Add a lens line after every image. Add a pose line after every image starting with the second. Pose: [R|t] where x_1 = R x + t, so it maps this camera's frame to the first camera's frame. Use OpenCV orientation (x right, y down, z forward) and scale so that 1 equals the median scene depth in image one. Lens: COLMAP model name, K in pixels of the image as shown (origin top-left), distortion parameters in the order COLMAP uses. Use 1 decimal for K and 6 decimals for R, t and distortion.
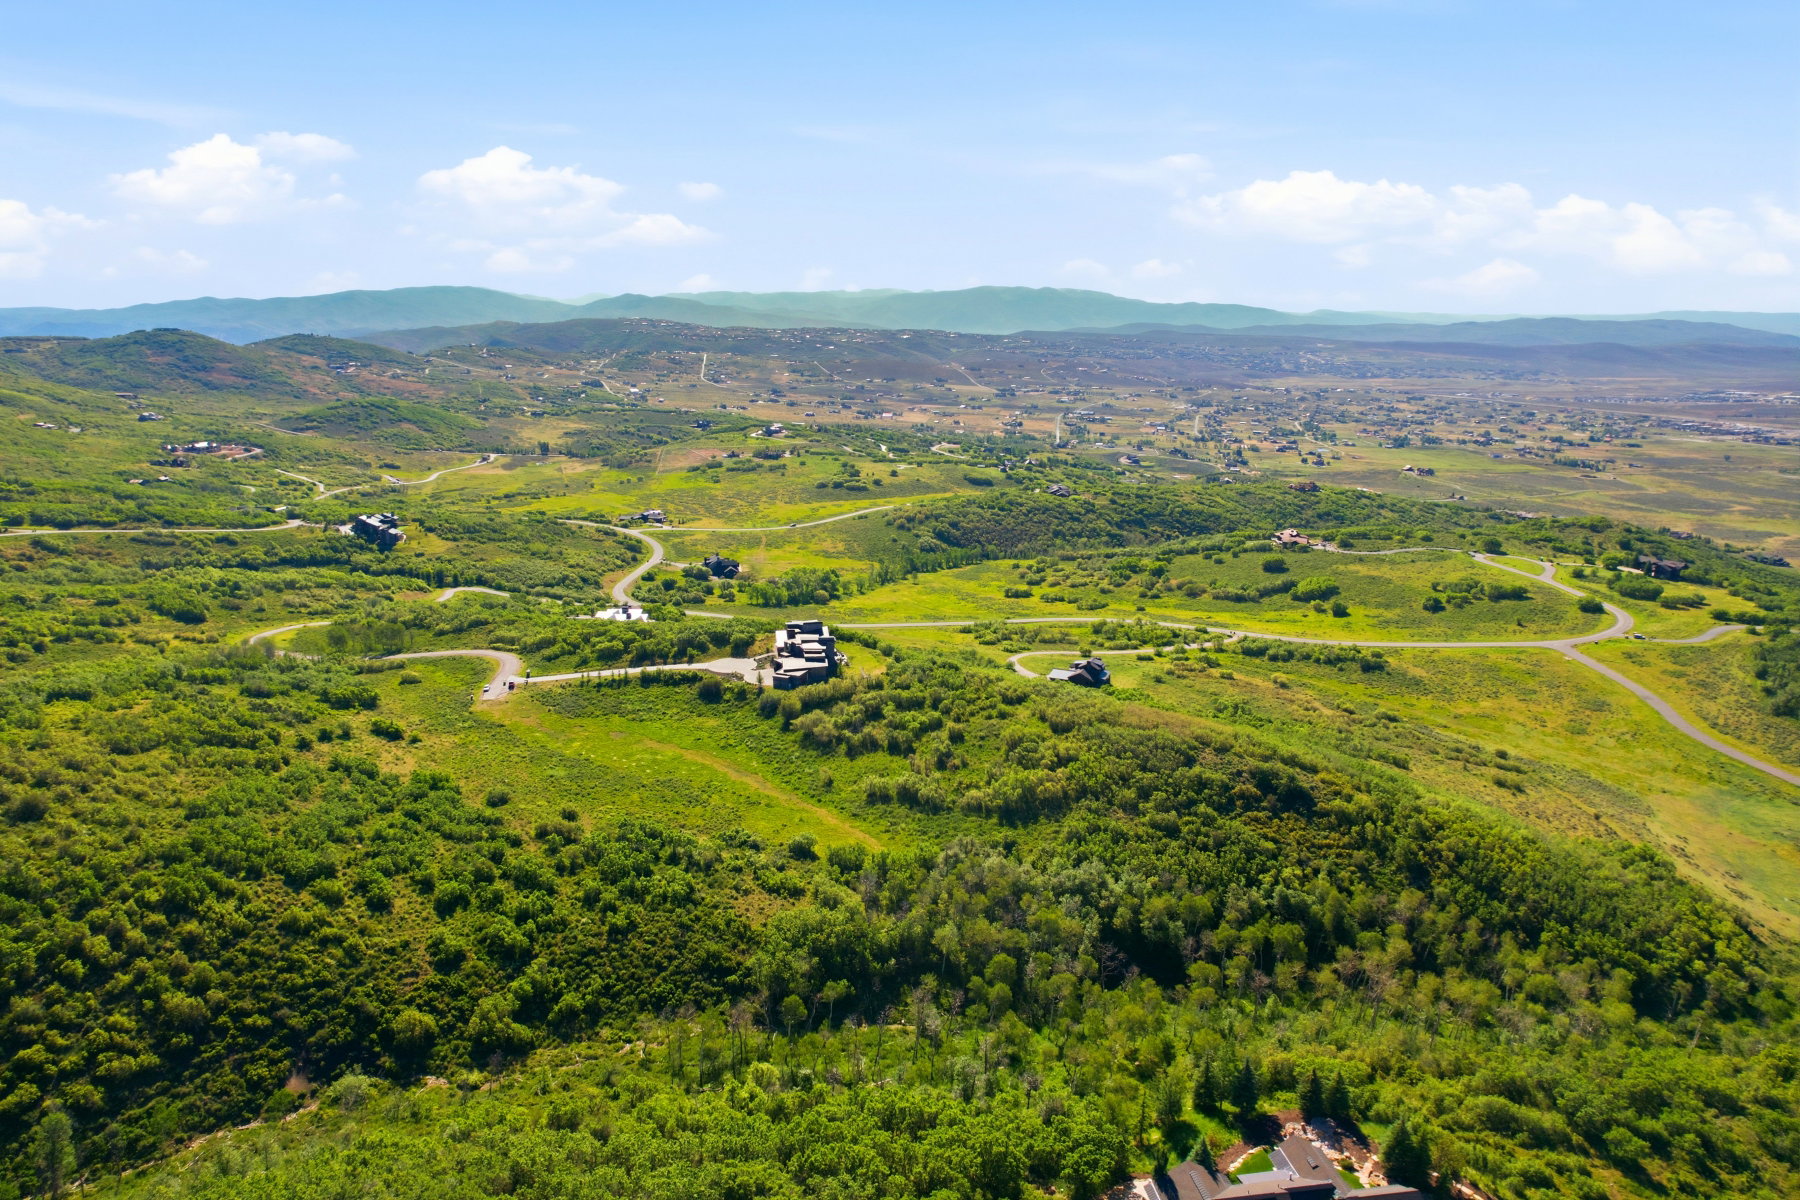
lens RADIAL K [[1147.1, 0, 906.7], [0, 1147.1, 603.8], [0, 0, 1]] dist [-0.042279, 0.002740]
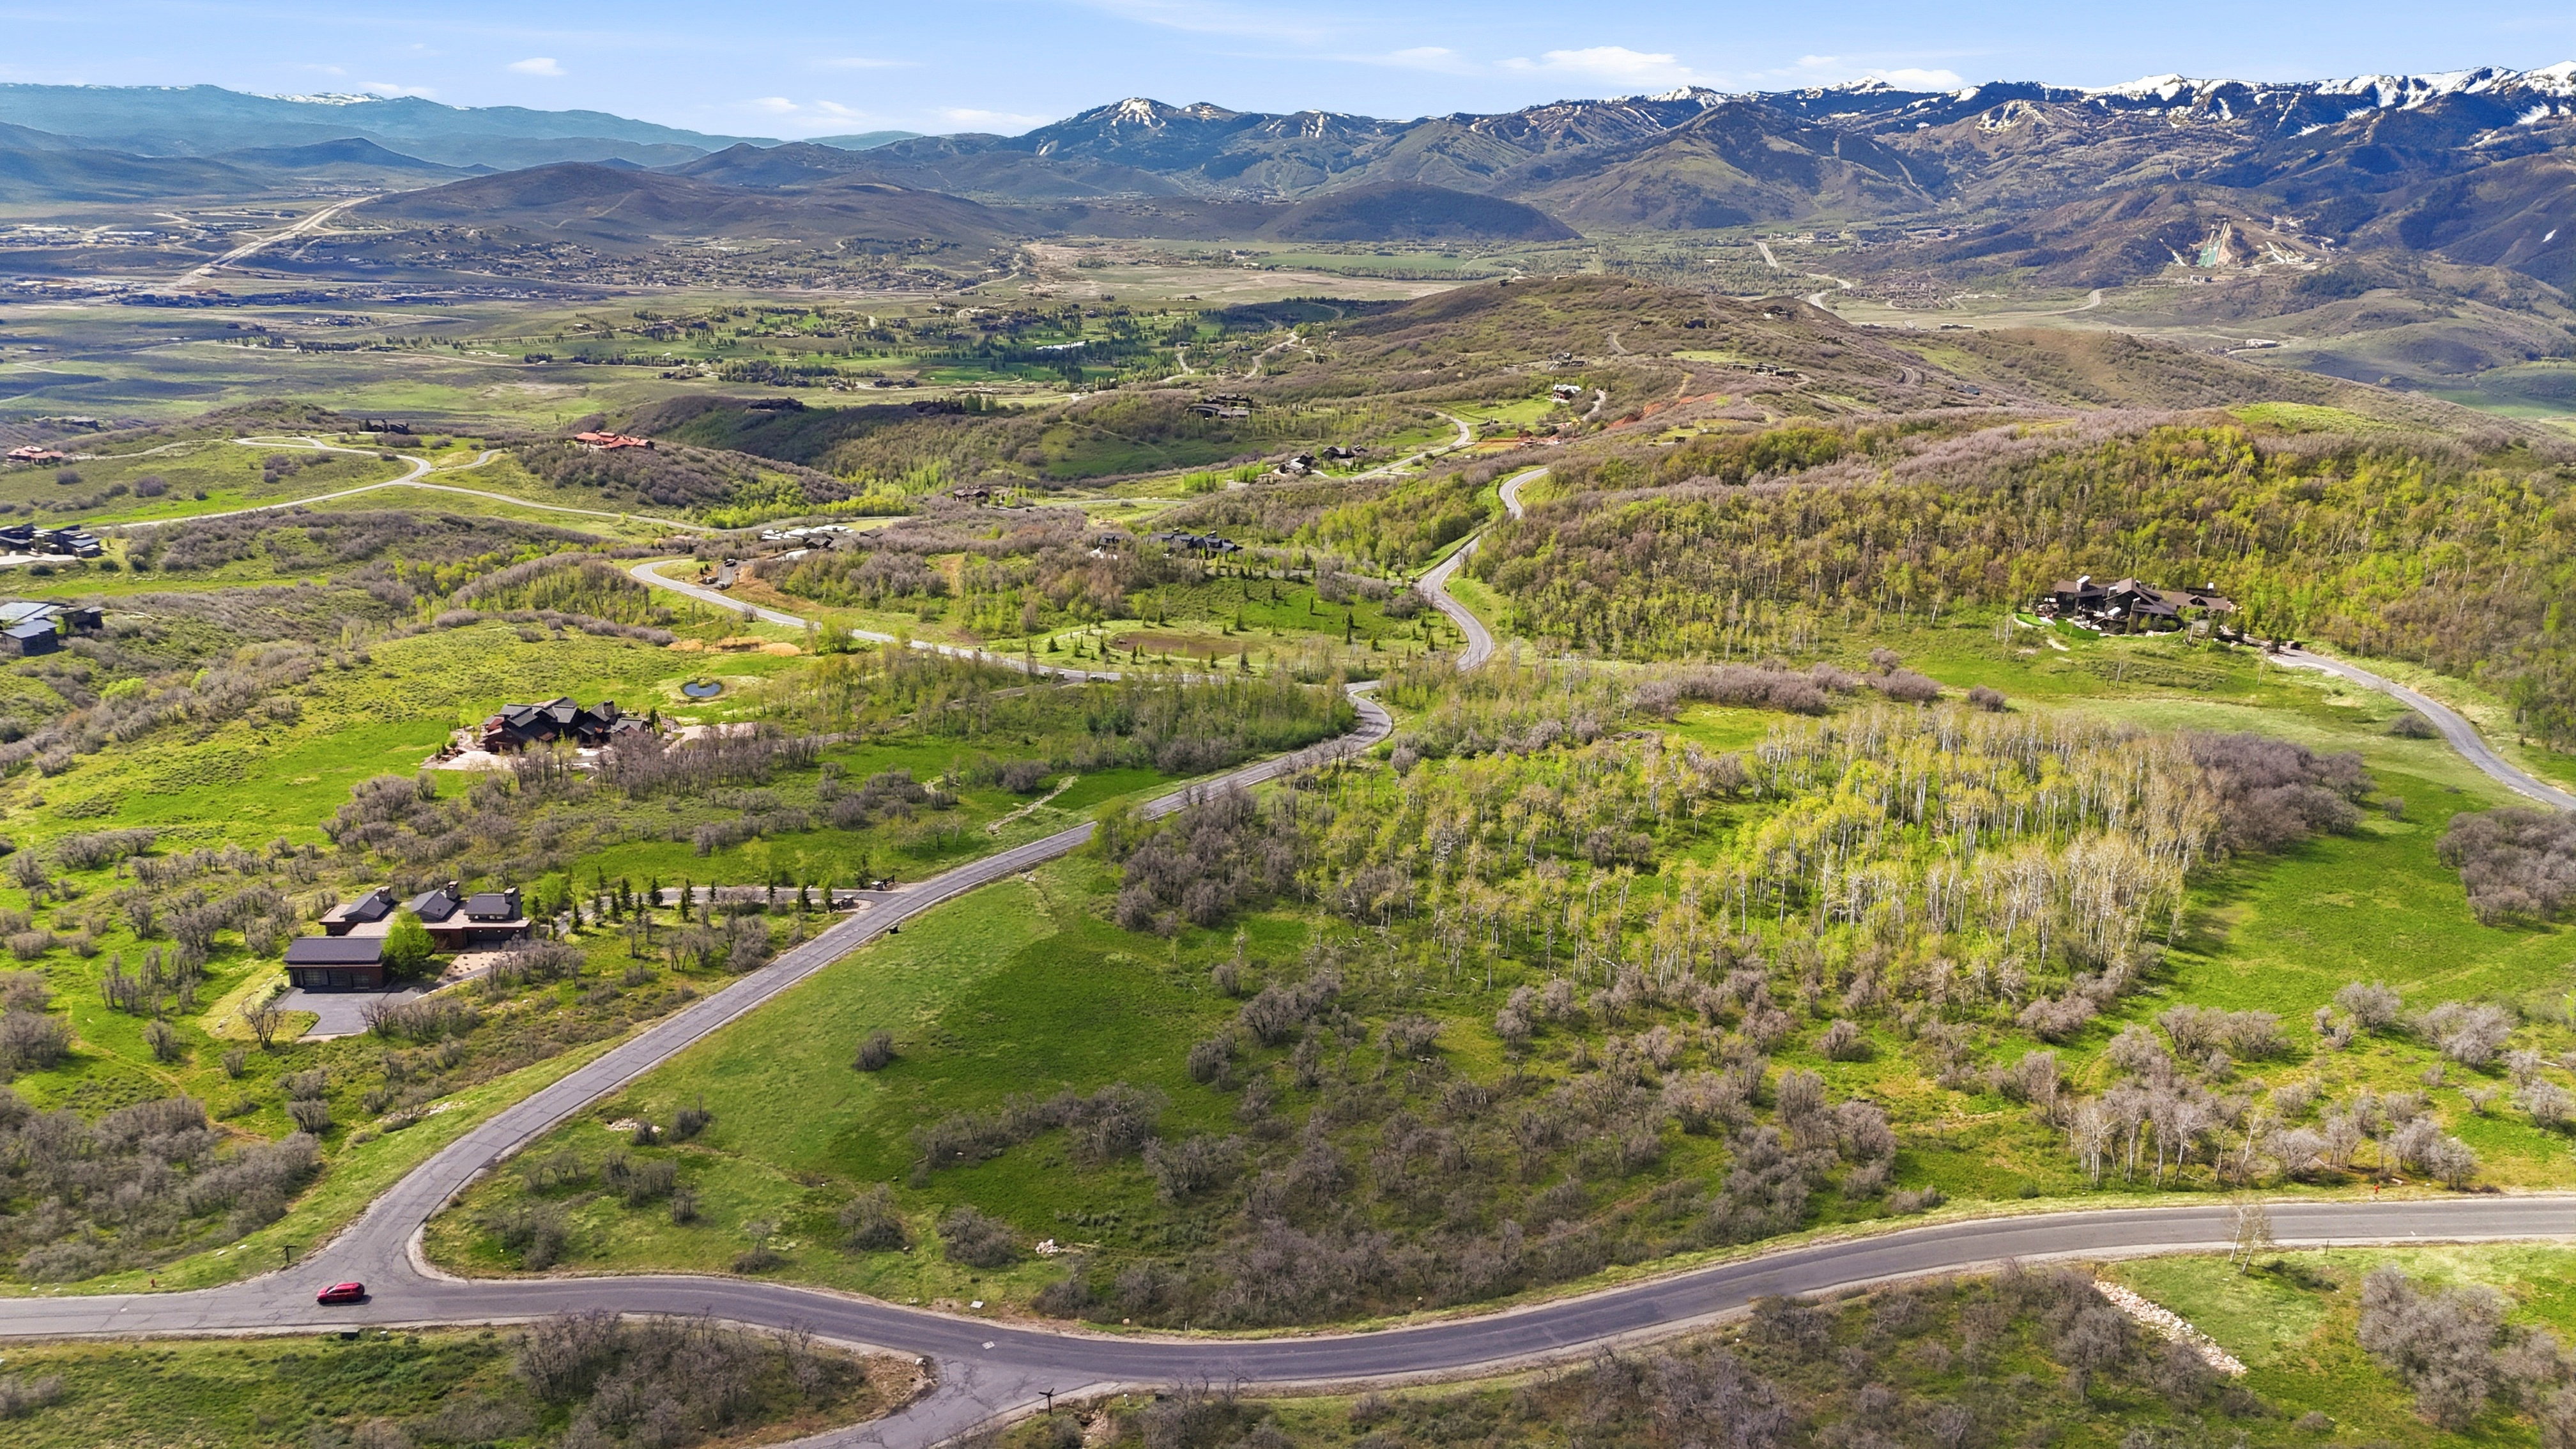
lens RADIAL K [[1889.3, 0, 1290.7], [0, 1889.3, 742.5], [0, 0, 1]] dist [0.075813, -0.064883]
pose [[0.337164, -0.277781, 0.899532, -0.547898], [0.202778, 0.954480, 0.218743, 0.021899], [-0.919348, 0.108653, 0.378144, -0.370297]]
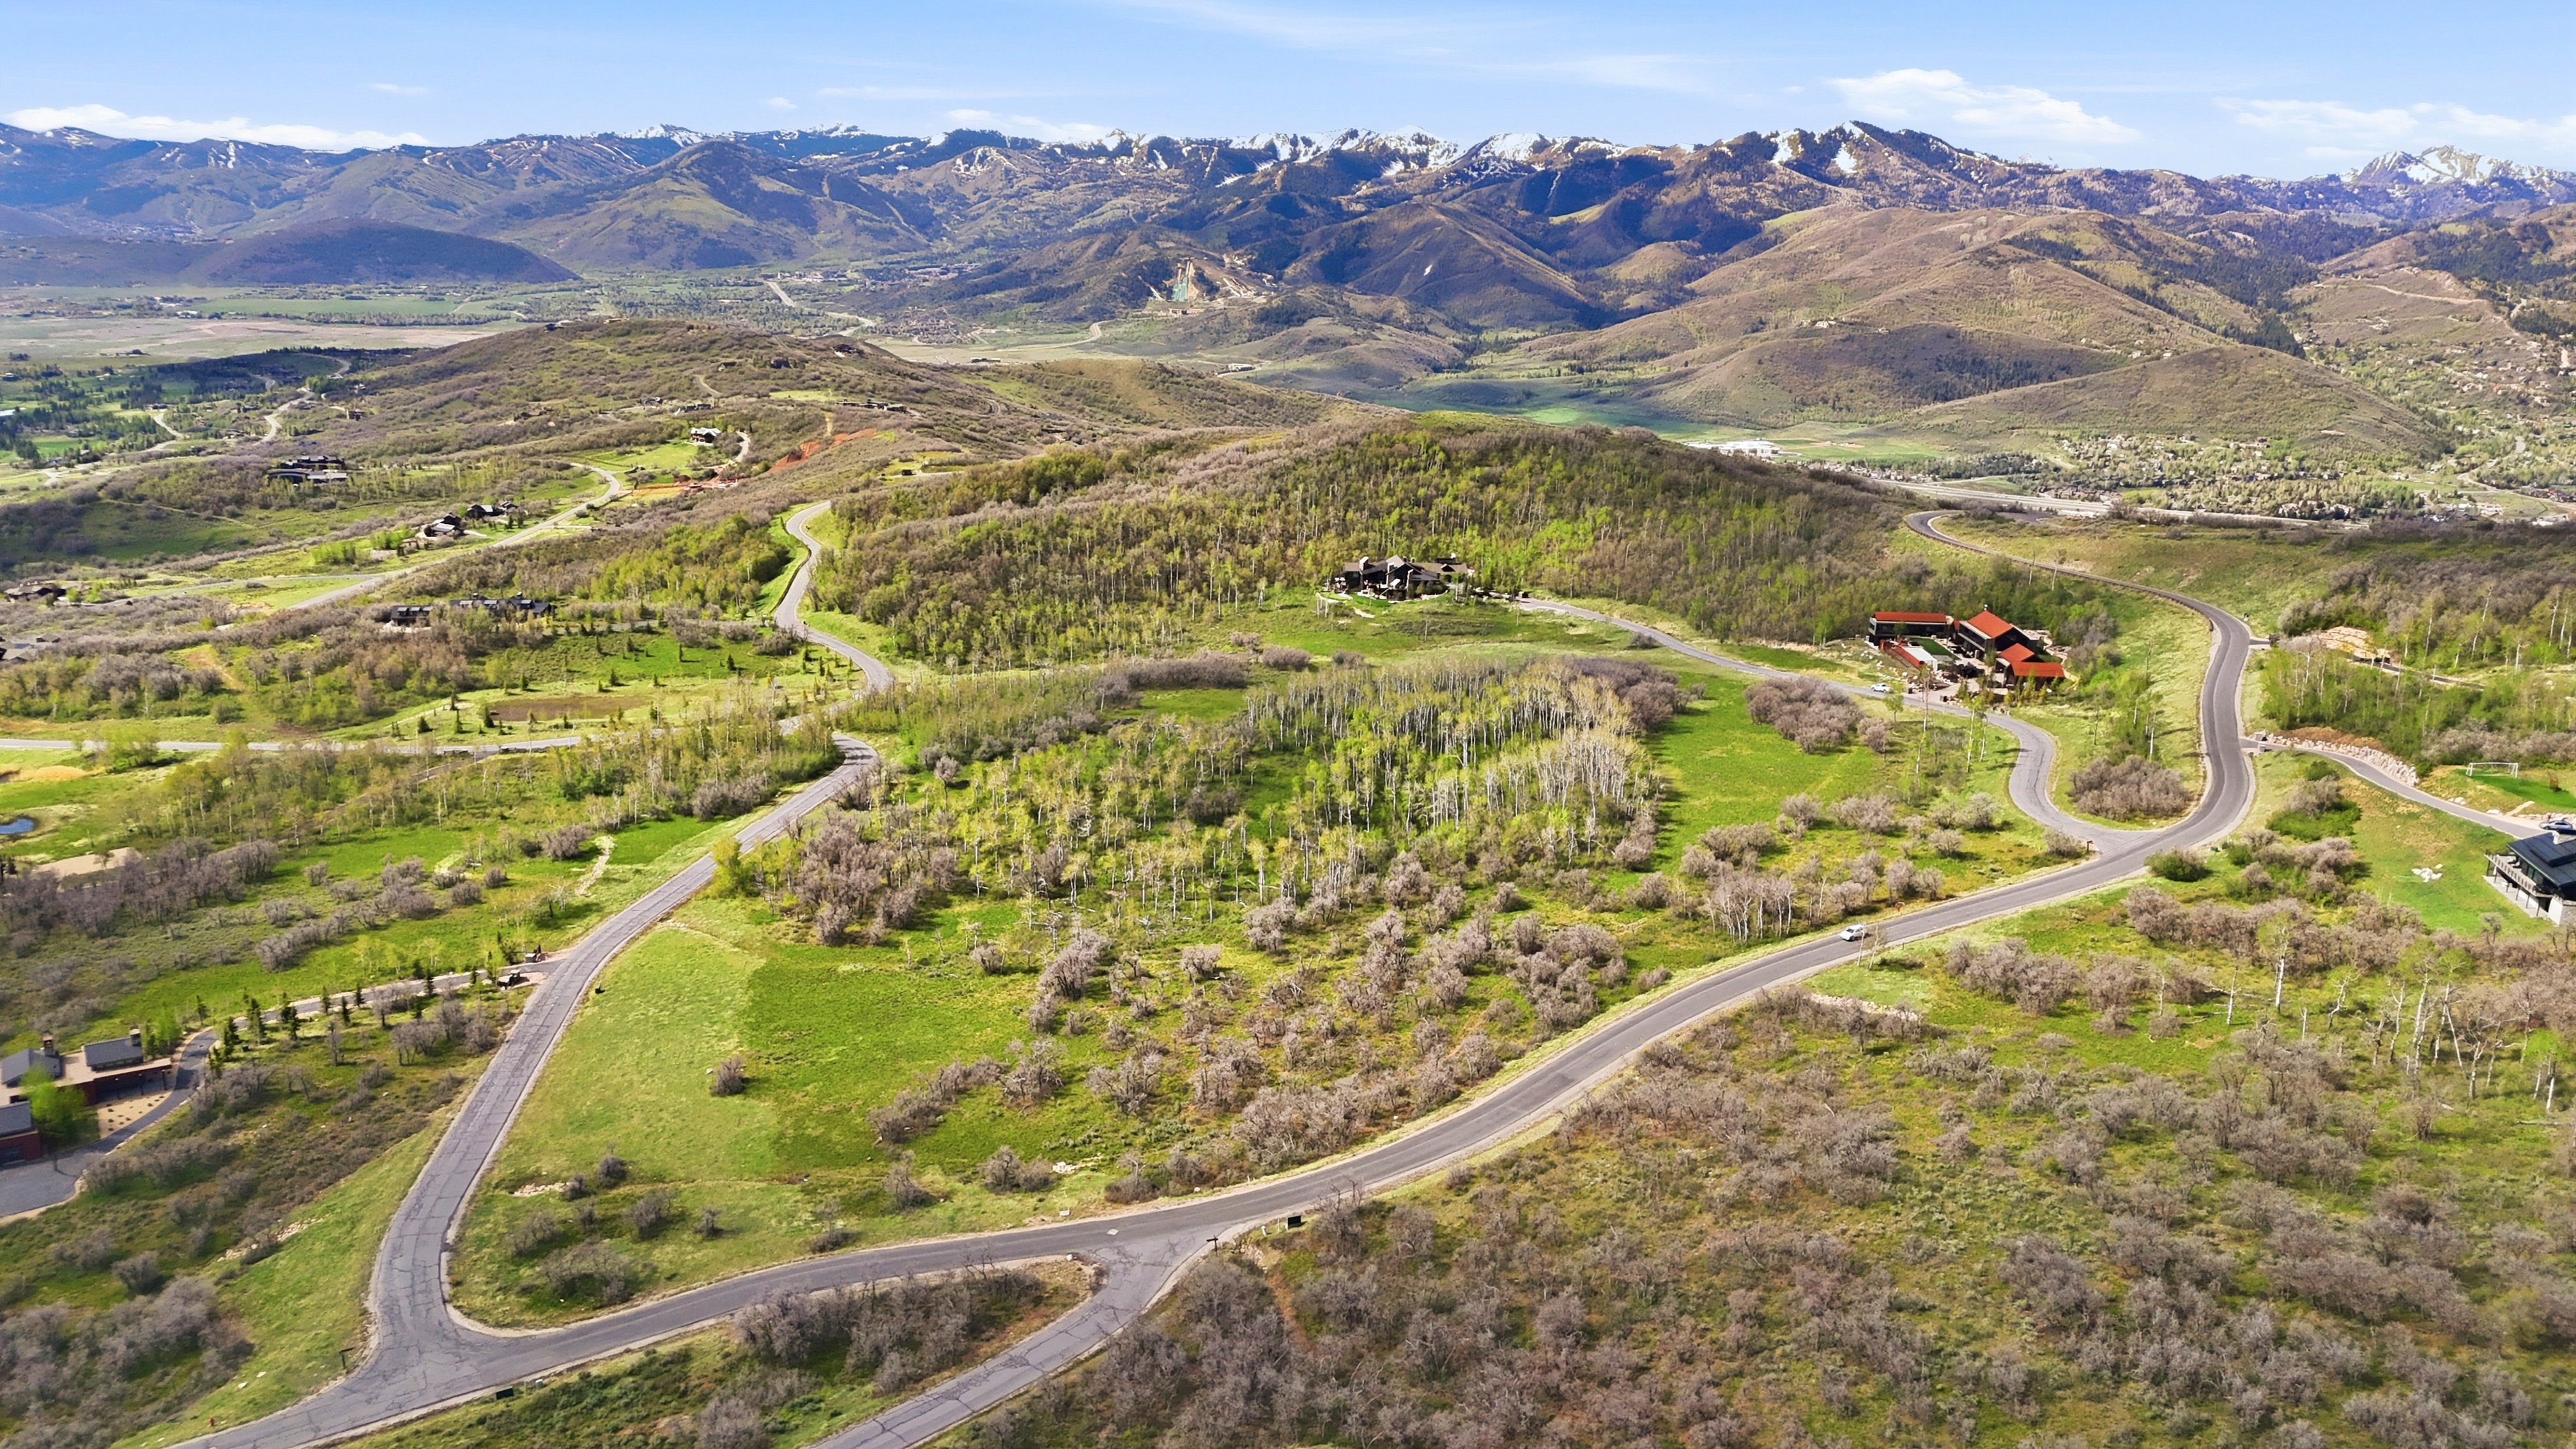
lens RADIAL K [[1889.3, 0, 1292.7], [0, 1889.3, 742.0], [0, 0, 1]] dist [0.075813, -0.064883]
pose [[-0.163071, -0.273128, 0.948055, -0.595810], [0.212505, 0.928640, 0.304087, 0.000747], [-0.963457, 0.251054, -0.093394, -0.293789]]
